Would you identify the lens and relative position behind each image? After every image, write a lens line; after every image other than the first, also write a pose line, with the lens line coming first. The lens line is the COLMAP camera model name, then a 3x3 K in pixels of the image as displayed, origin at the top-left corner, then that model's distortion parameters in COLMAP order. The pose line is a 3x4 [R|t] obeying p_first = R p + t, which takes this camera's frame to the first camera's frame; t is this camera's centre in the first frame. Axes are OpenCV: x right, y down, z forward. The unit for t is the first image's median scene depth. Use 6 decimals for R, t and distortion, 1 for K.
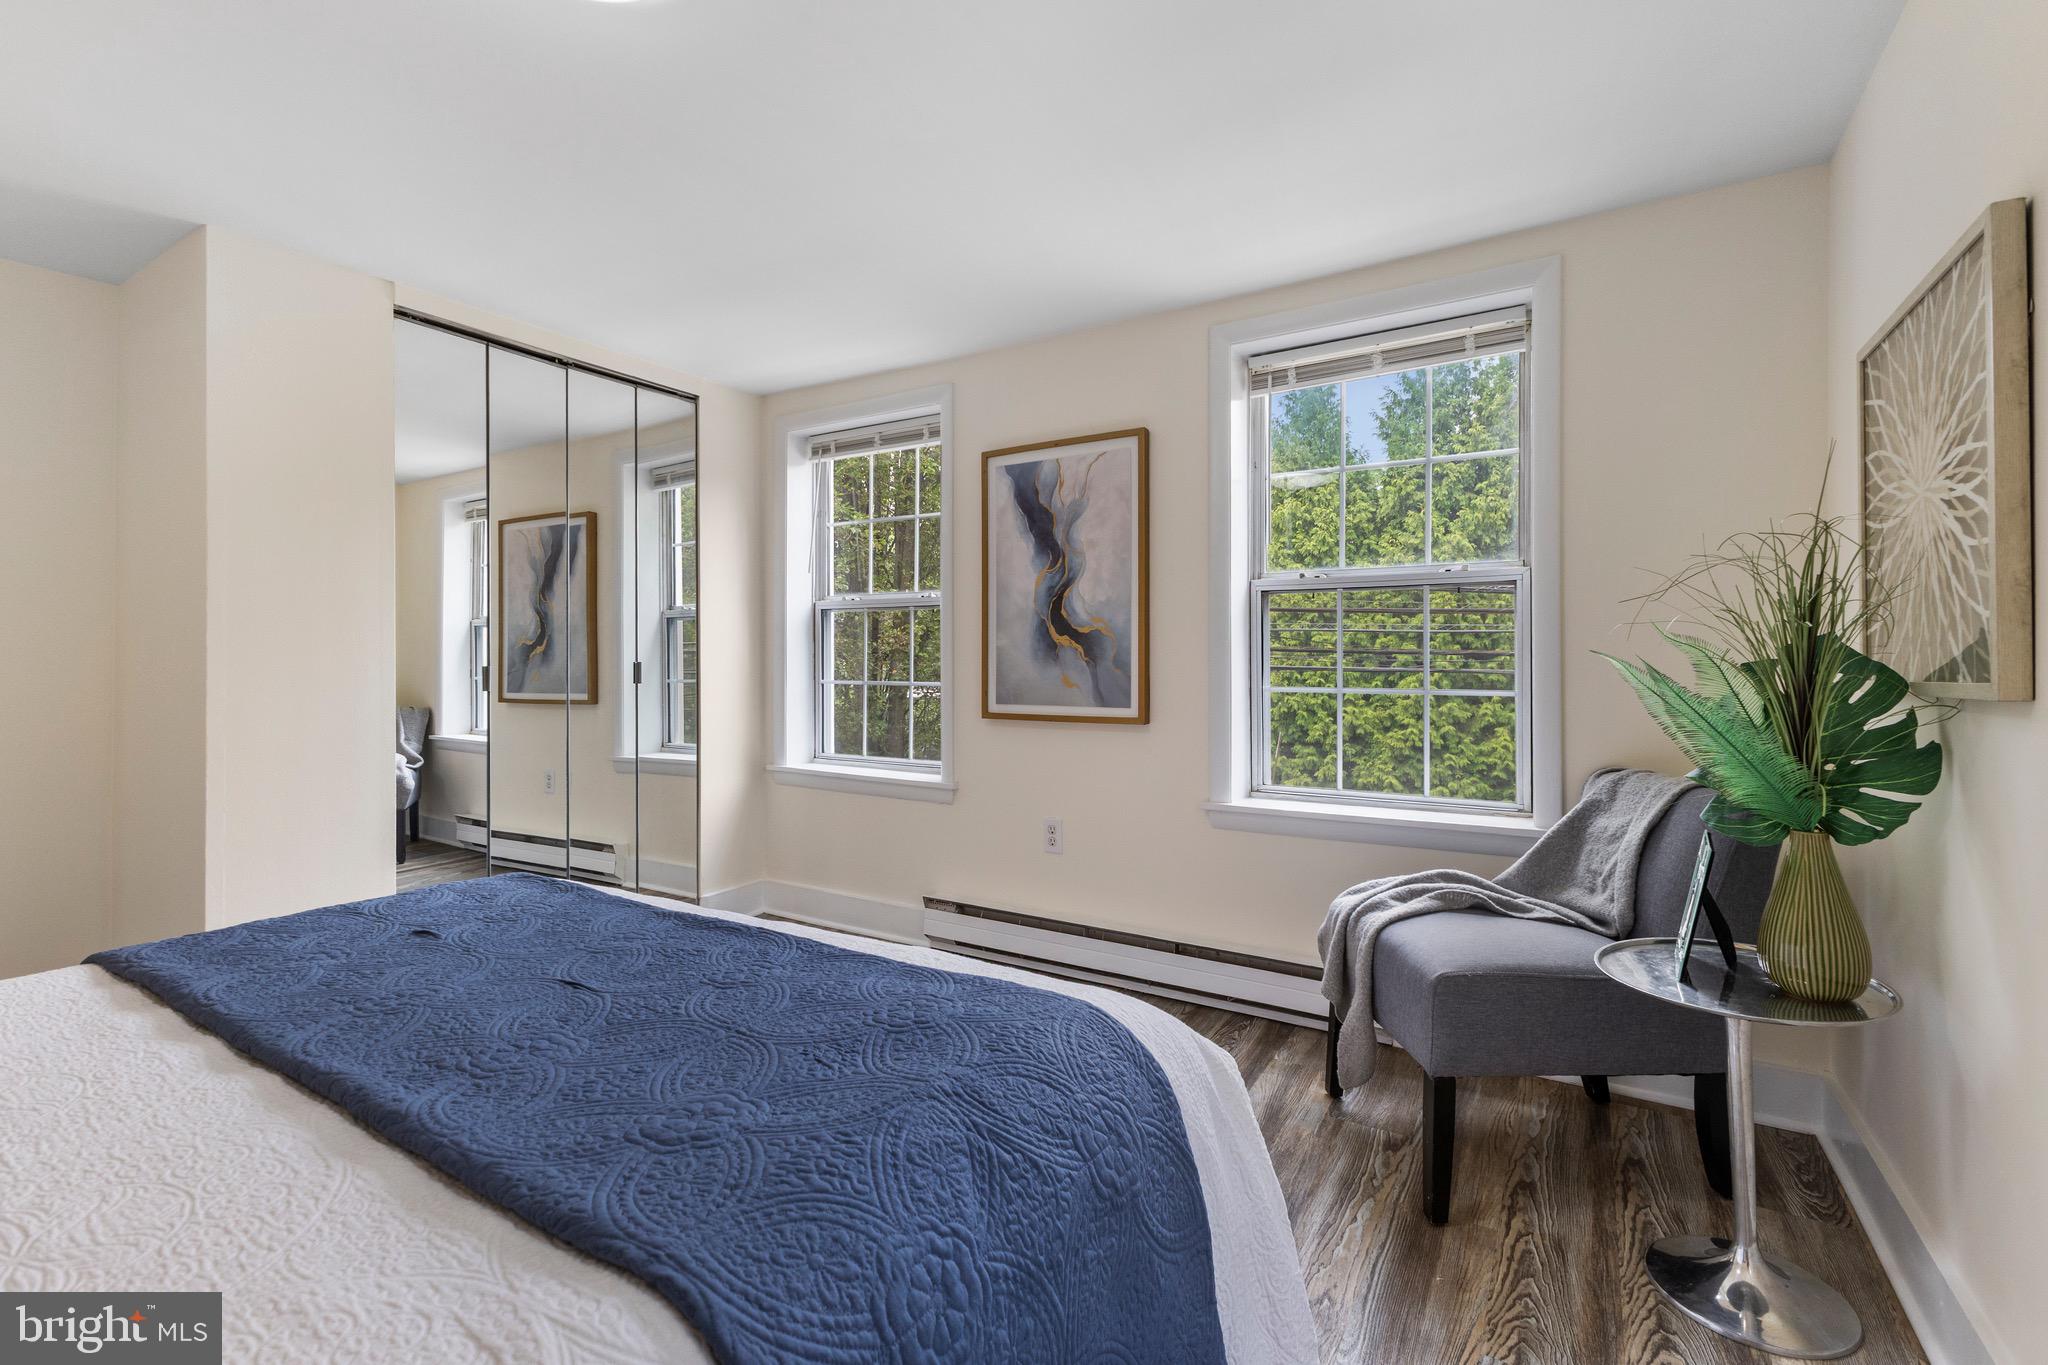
lens RADIAL K [[891.1, 0, 1022.7], [0, 891.1, 670.3], [0, 0, 1]] dist [0.010165, 0.000279]
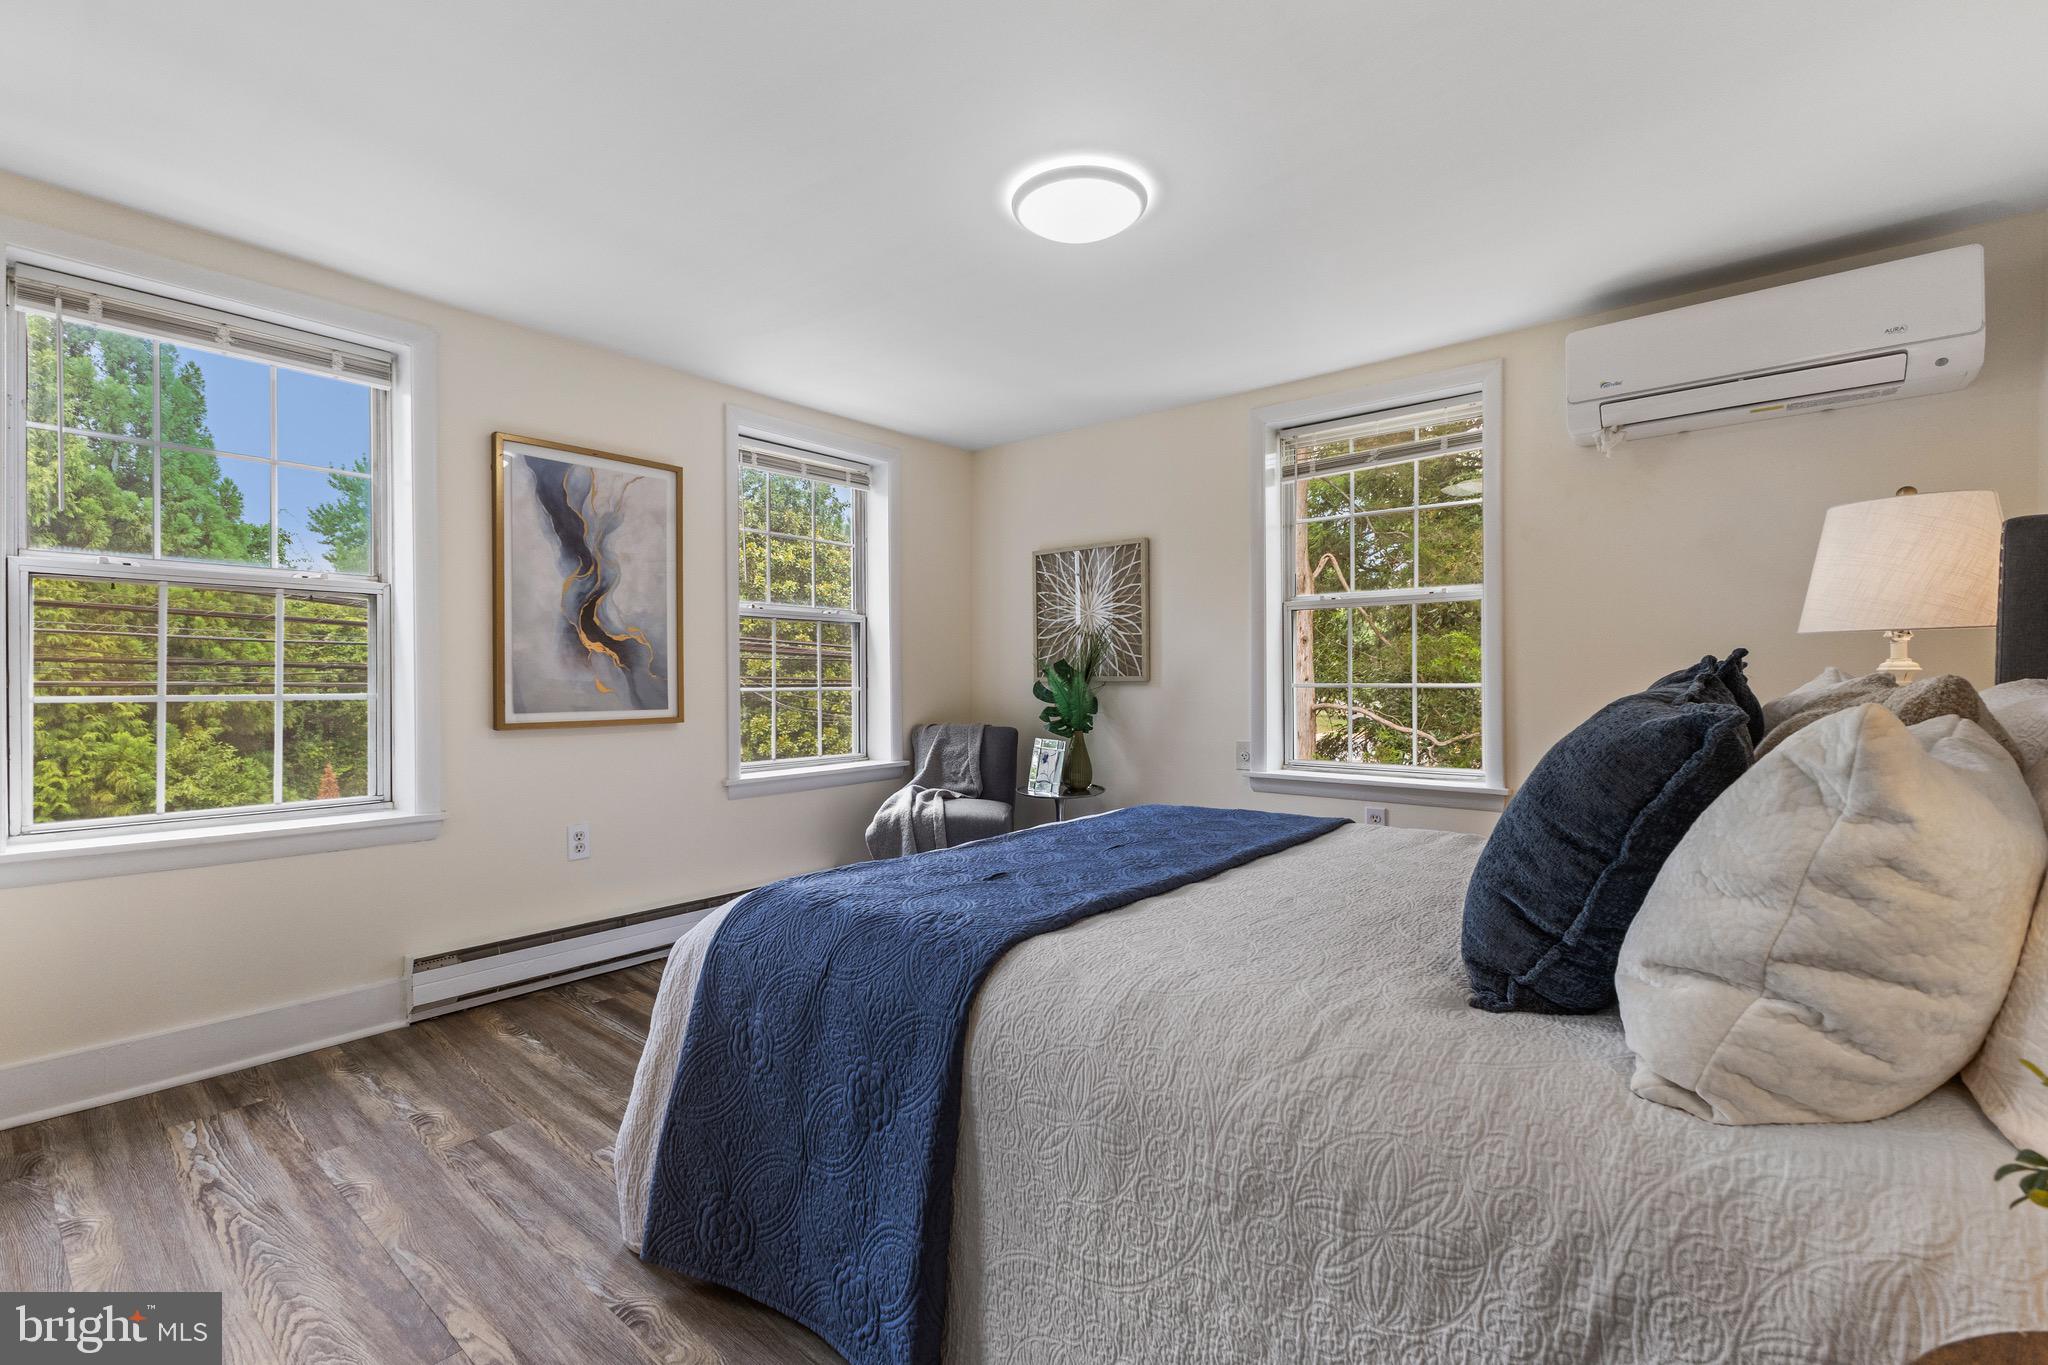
lens RADIAL K [[891.1, 0, 1022.7], [0, 891.1, 670.3], [0, 0, 1]] dist [0.010165, 0.000279]
pose [[0.132436, 0.000076, 0.991192, -0.905330], [0.003616, 0.999993, -0.000560, -0.004367], [-0.991185, 0.003658, 0.132435, 0.379468]]
